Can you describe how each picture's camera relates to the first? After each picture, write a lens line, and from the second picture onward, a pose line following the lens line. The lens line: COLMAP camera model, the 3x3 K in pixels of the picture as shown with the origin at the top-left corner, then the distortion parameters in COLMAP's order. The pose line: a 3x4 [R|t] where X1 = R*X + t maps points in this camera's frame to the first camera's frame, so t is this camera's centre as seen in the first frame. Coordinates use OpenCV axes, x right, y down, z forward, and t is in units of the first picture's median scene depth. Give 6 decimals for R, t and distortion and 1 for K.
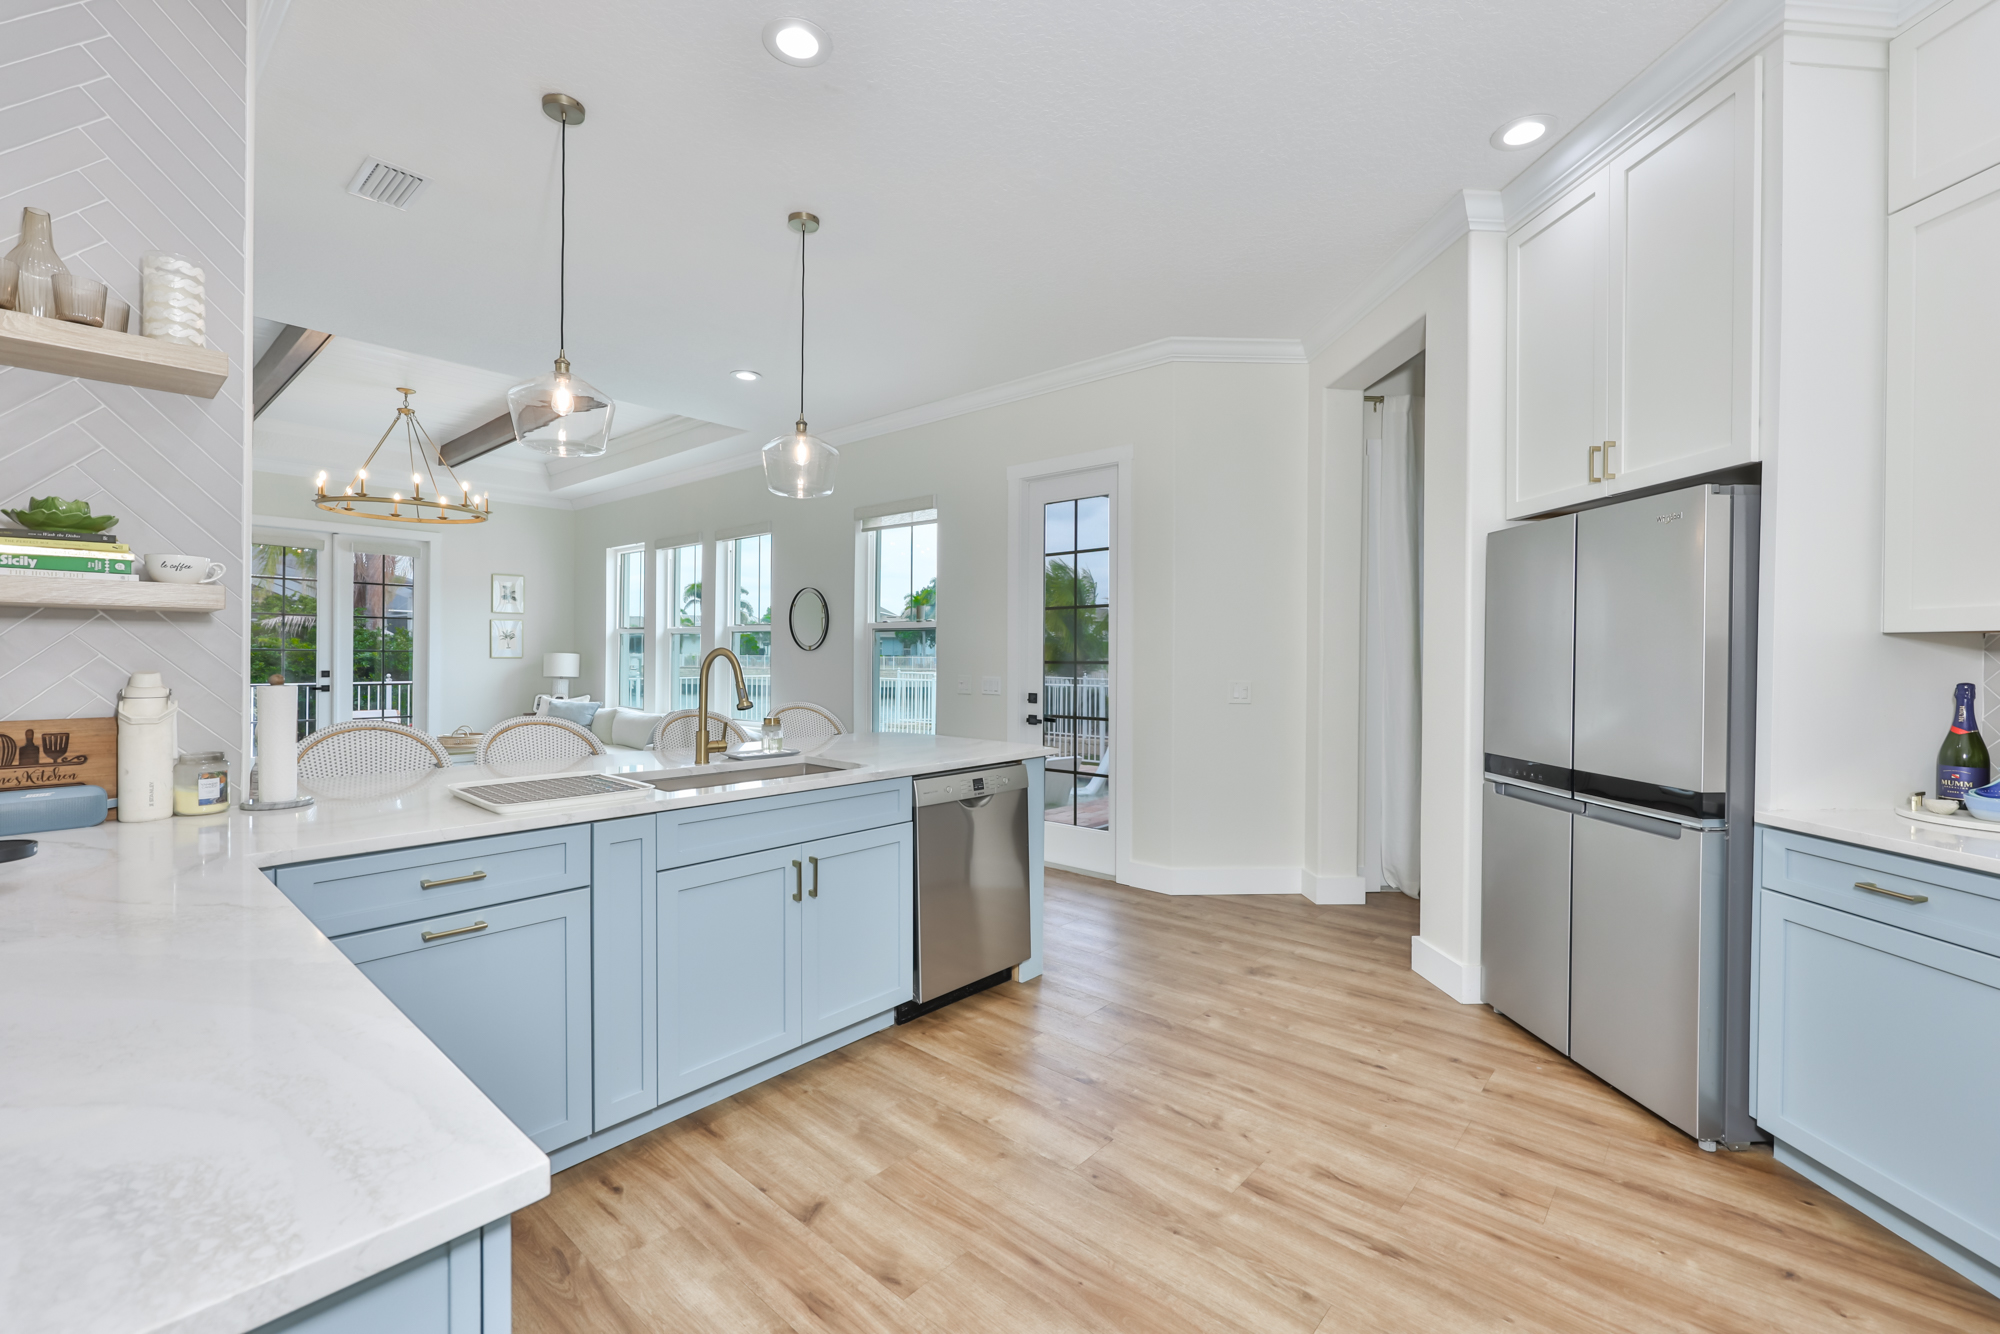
lens RADIAL K [[855.8, 0, 1001.7], [0, 855.8, 655.3], [0, 0, 1]] dist [-0.002730, 0.000463]
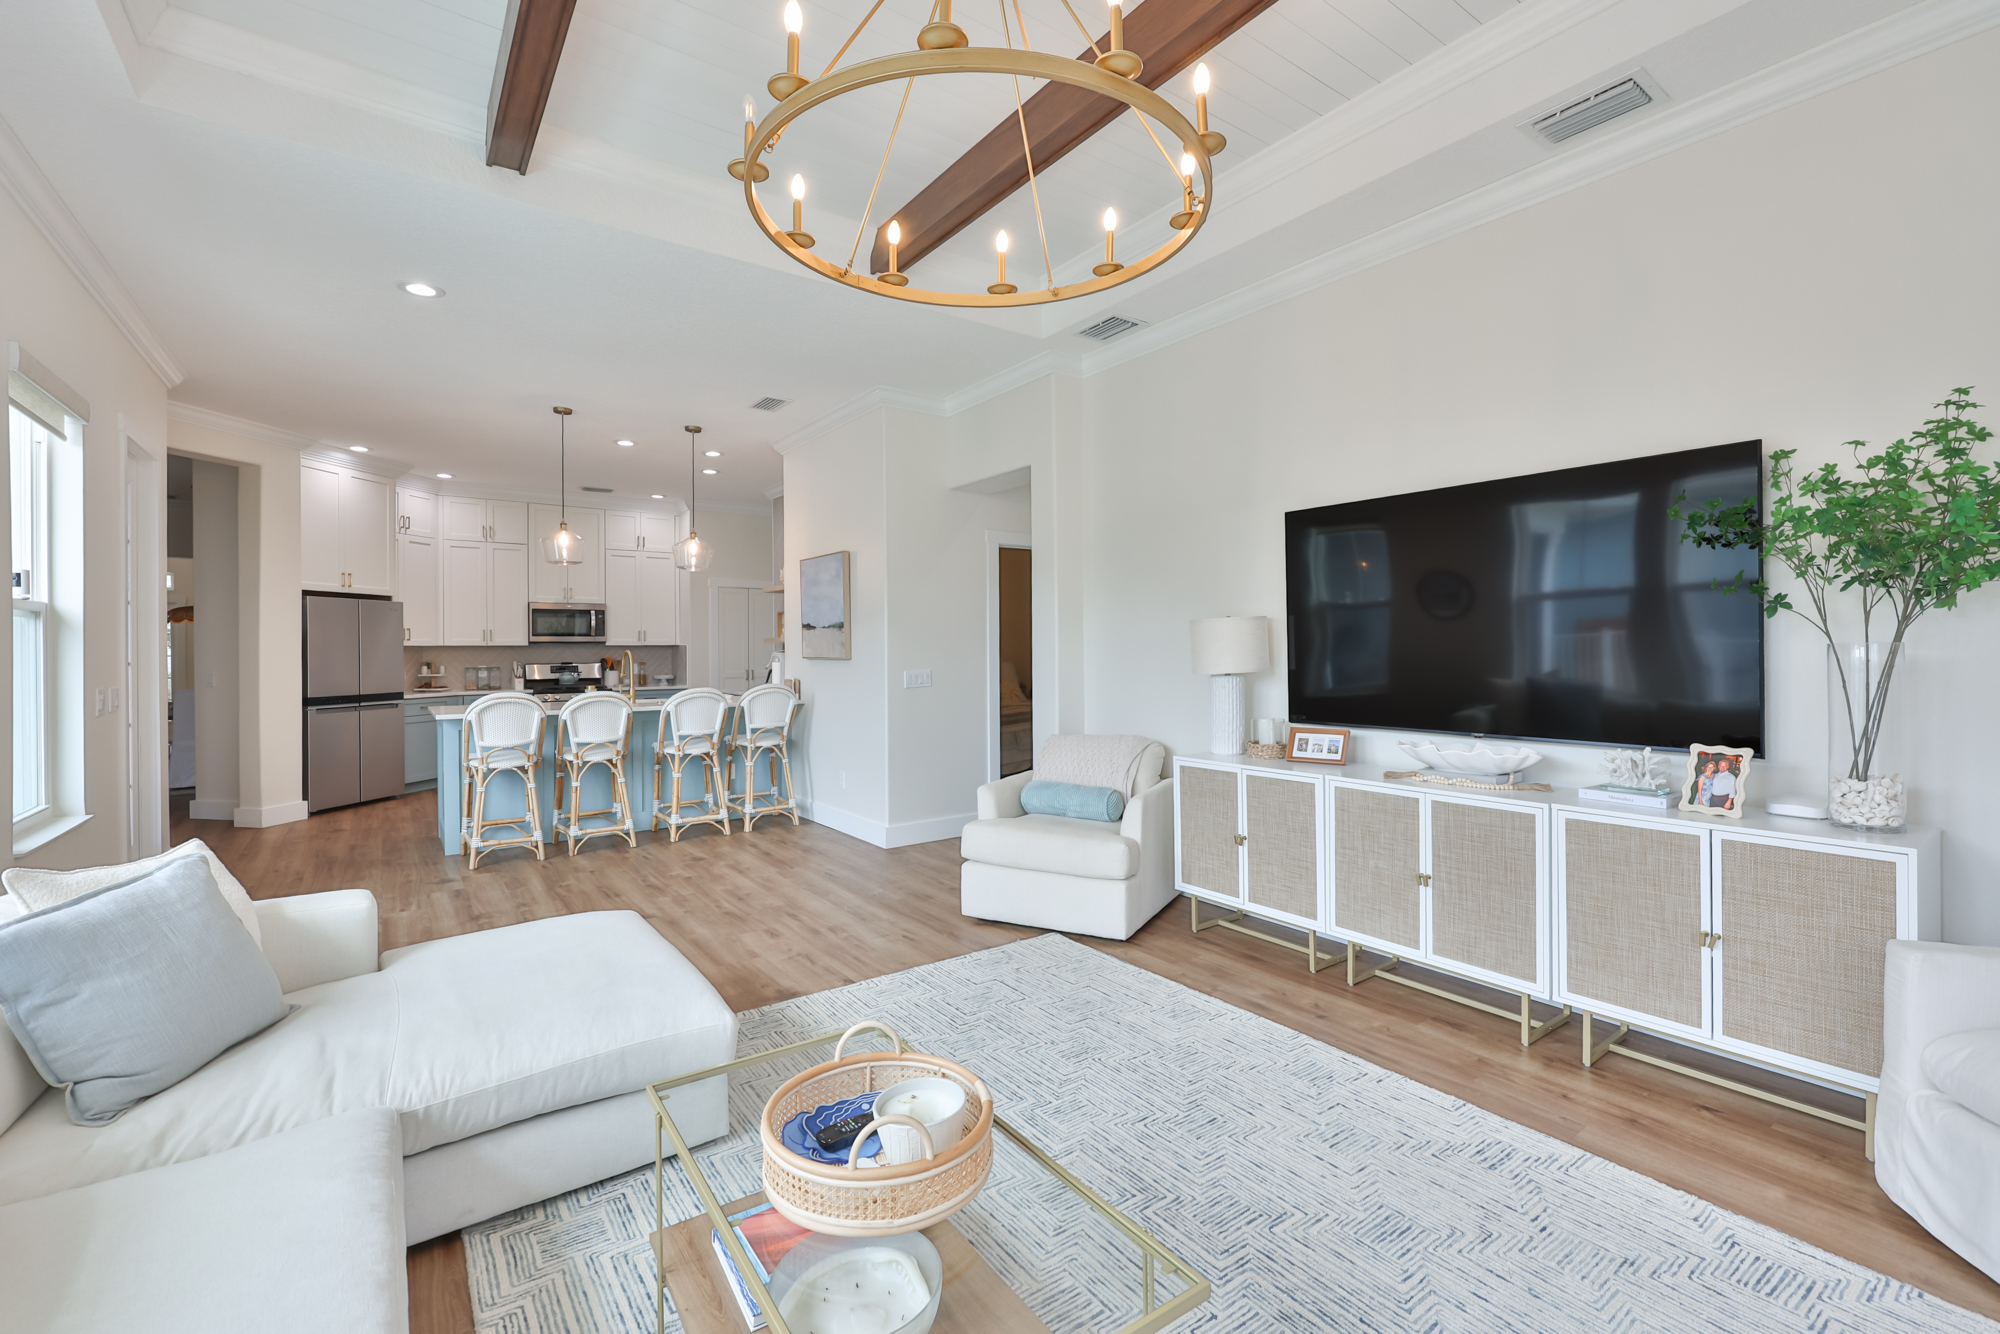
lens RADIAL K [[855.8, 0, 985.7], [0, 855.8, 652.2], [0, 0, 1]] dist [-0.002730, 0.000463]
pose [[-0.973910, -0.002293, 0.226922, -2.106082], [-0.000571, 0.999971, 0.007654, -0.026873], [-0.226933, 0.007325, -0.973883, 3.583698]]
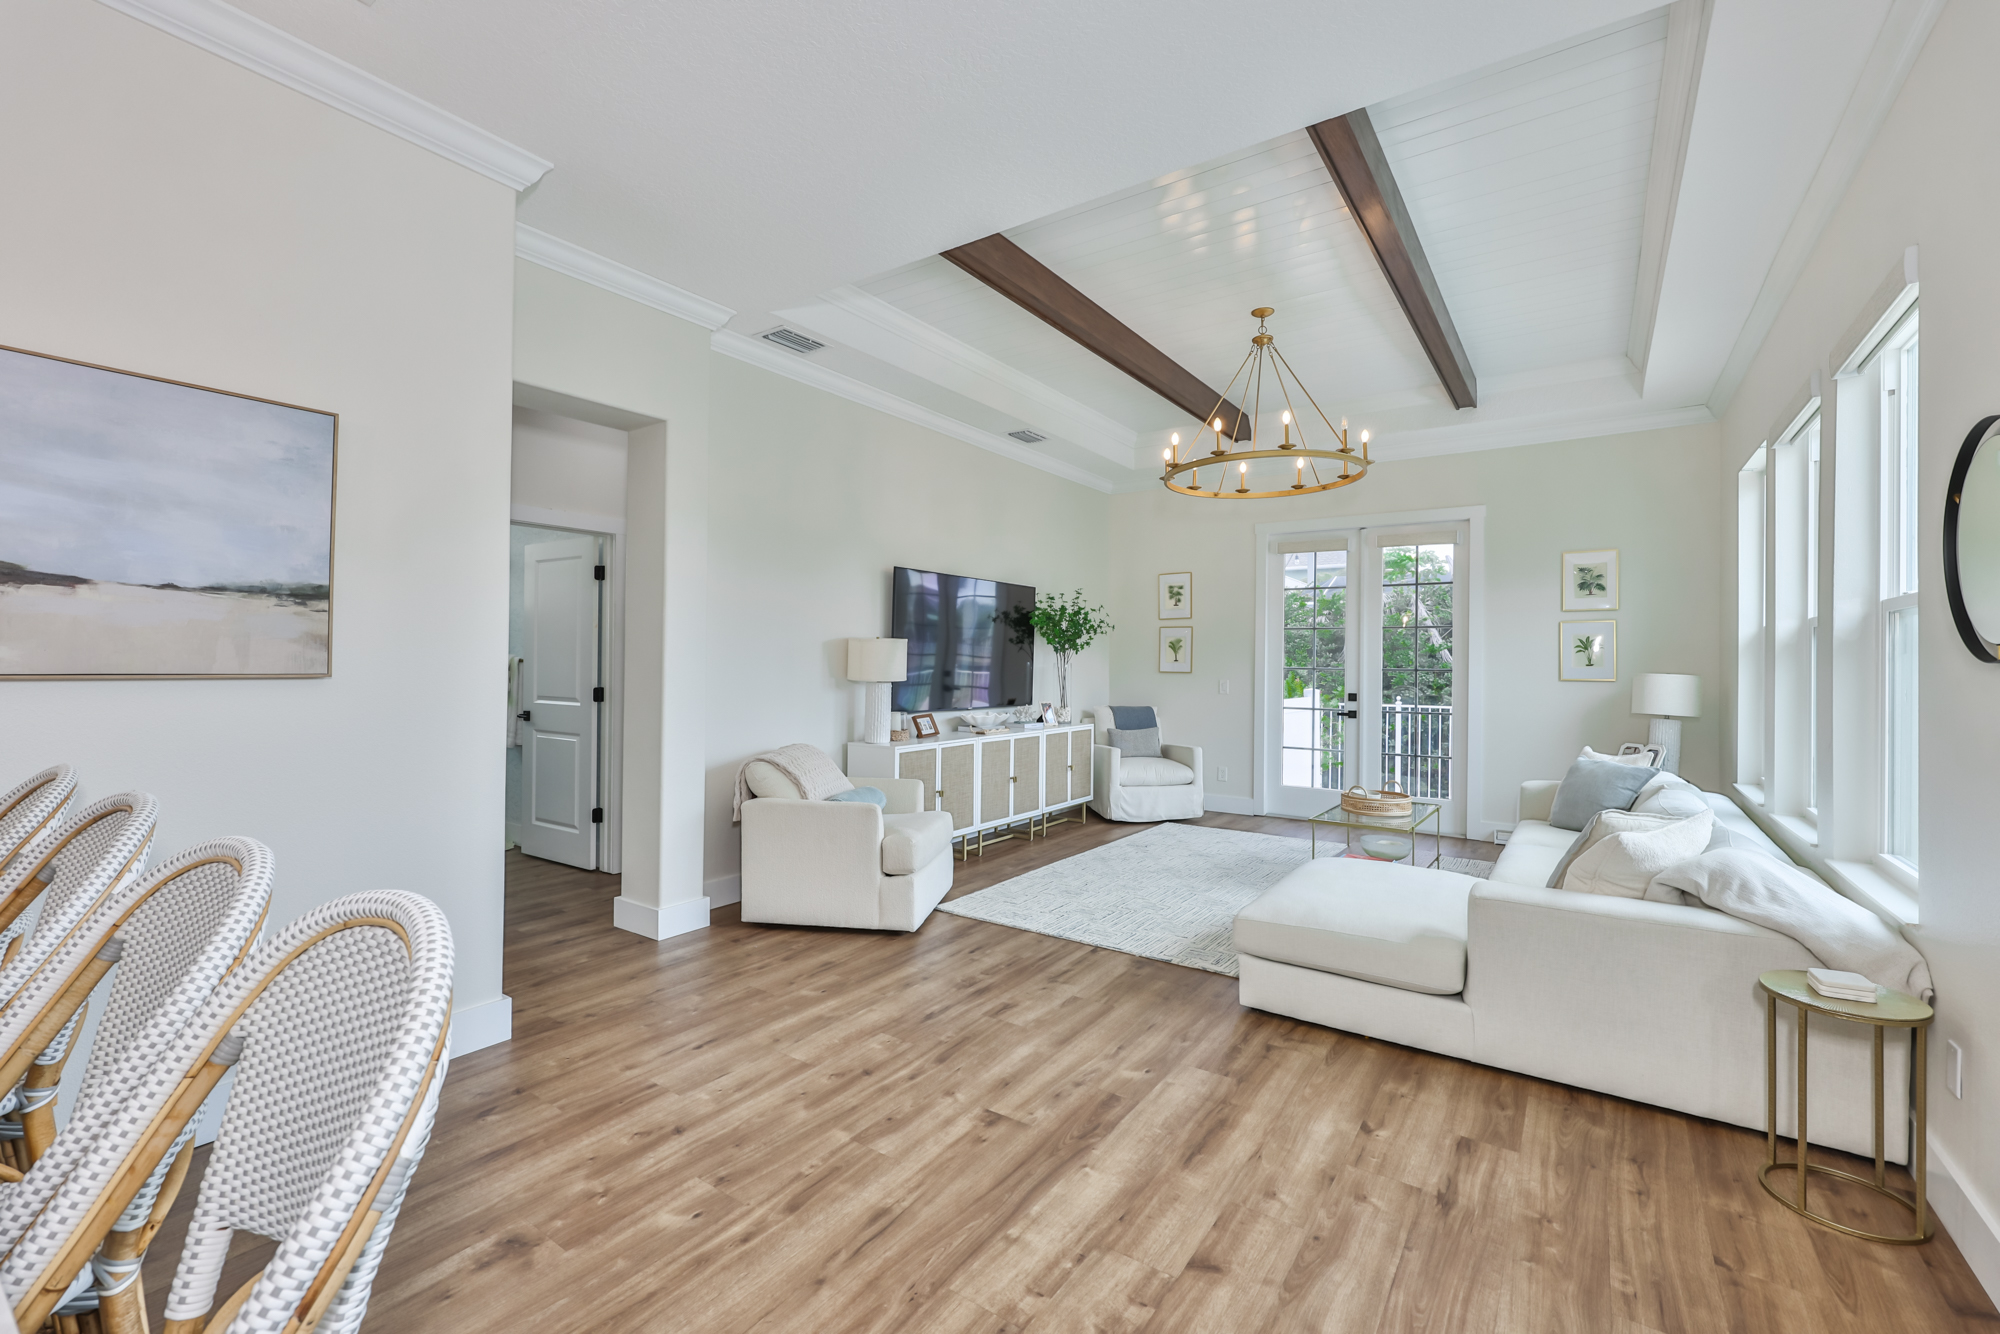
lens RADIAL K [[855.8, 0, 1008.6], [0, 855.8, 658.2], [0, 0, 1]] dist [-0.002730, 0.000463]
pose [[0.132536, -0.014468, -0.991073, -0.015999], [-0.008436, 0.999841, -0.015724, 0.000576], [0.991142, 0.010444, 0.132393, 1.915871]]
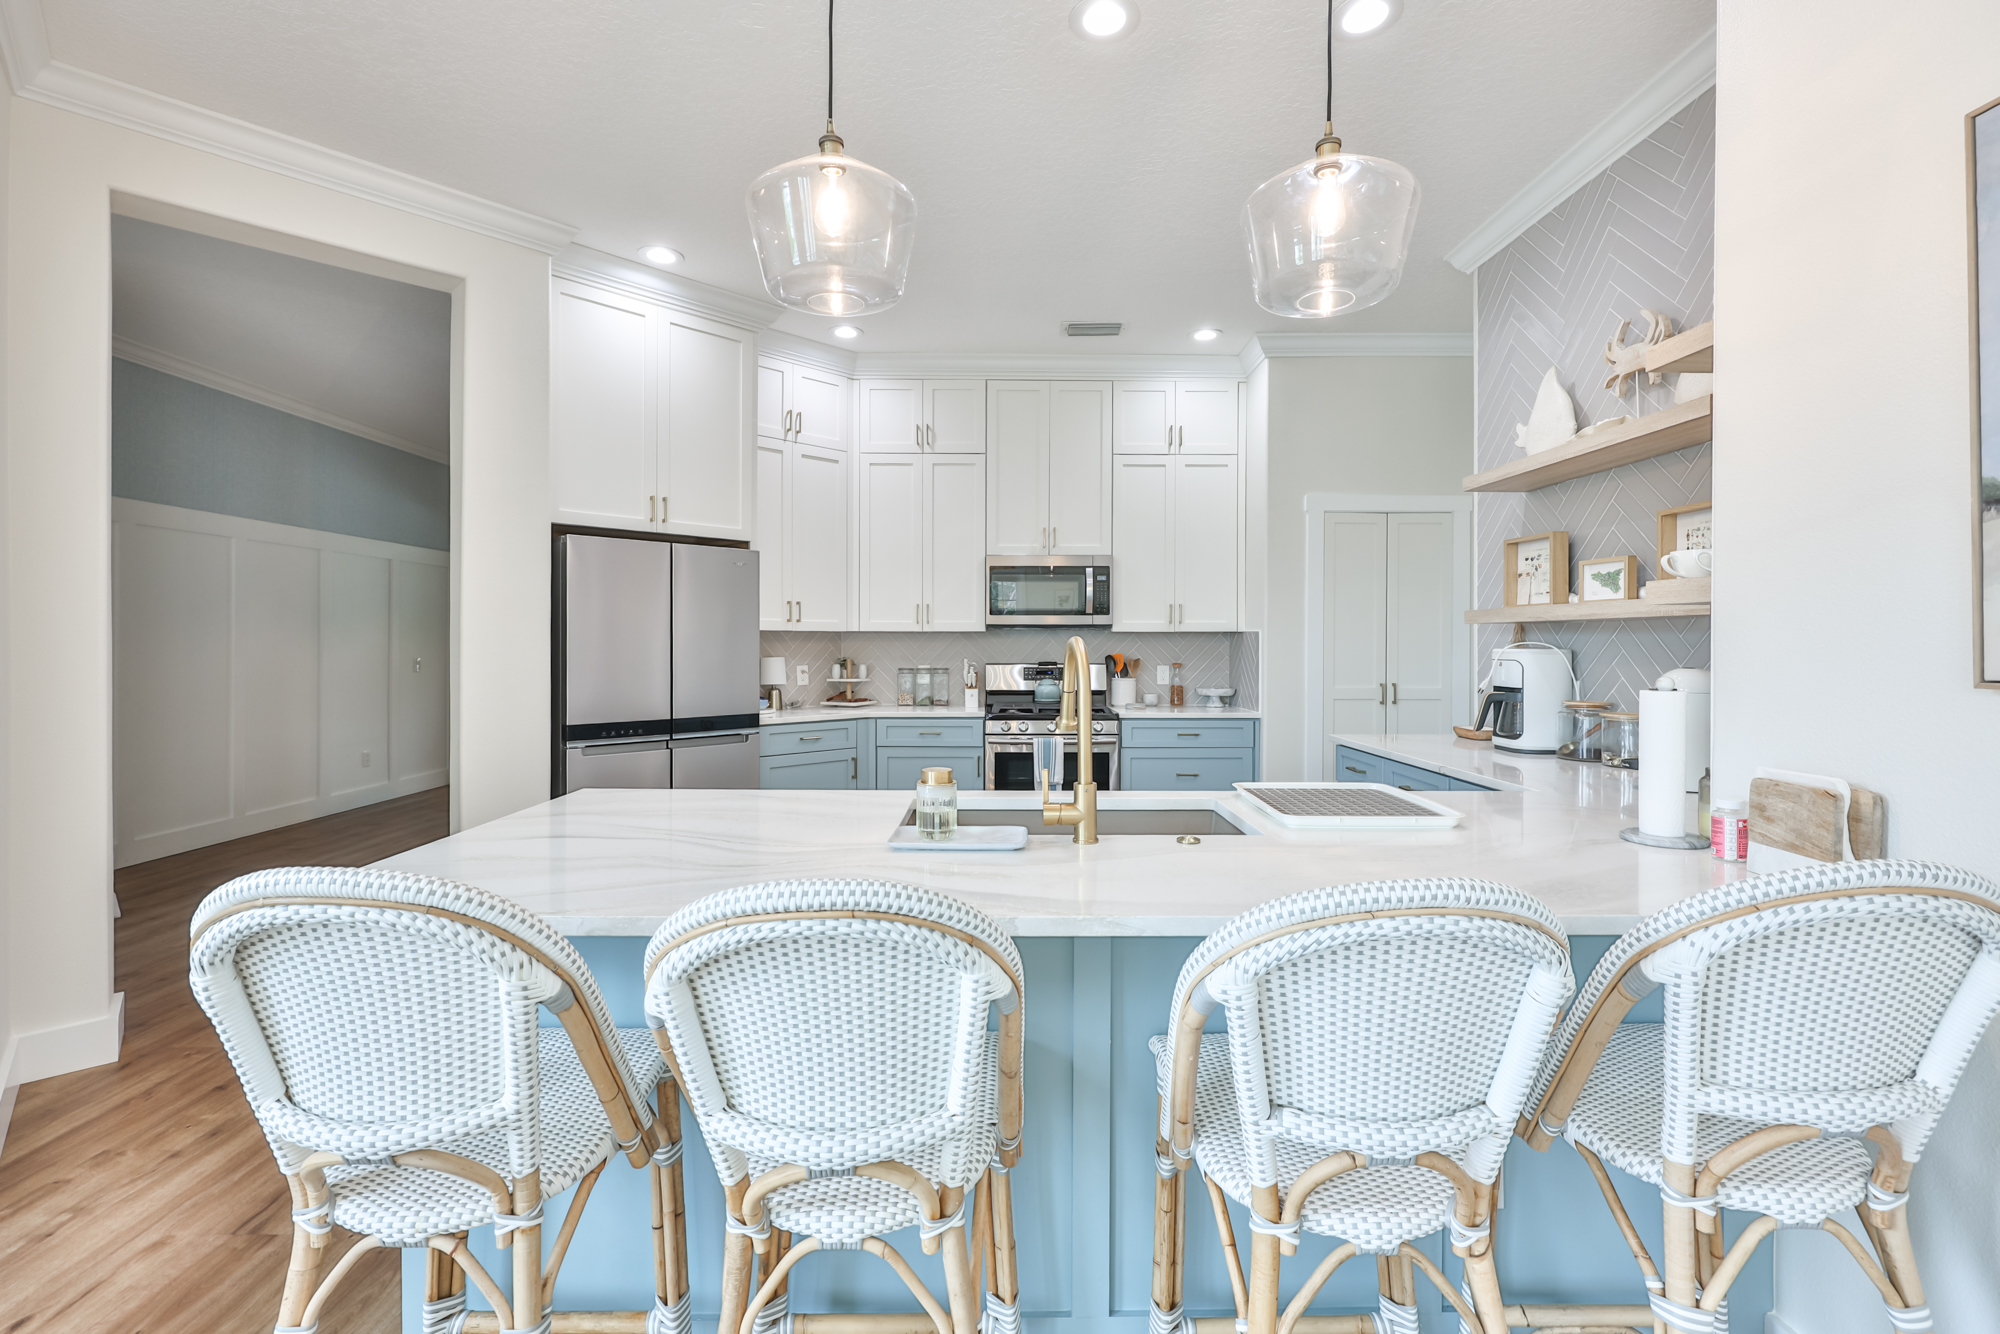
lens RADIAL K [[855.8, 0, 993.6], [0, 855.8, 653.5], [0, 0, 1]] dist [-0.002730, 0.000463]
pose [[-0.661314, -0.015765, 0.749943, -0.899659], [-0.003972, 0.999839, 0.017516, -0.008742], [-0.750099, 0.008604, -0.661270, 1.754101]]
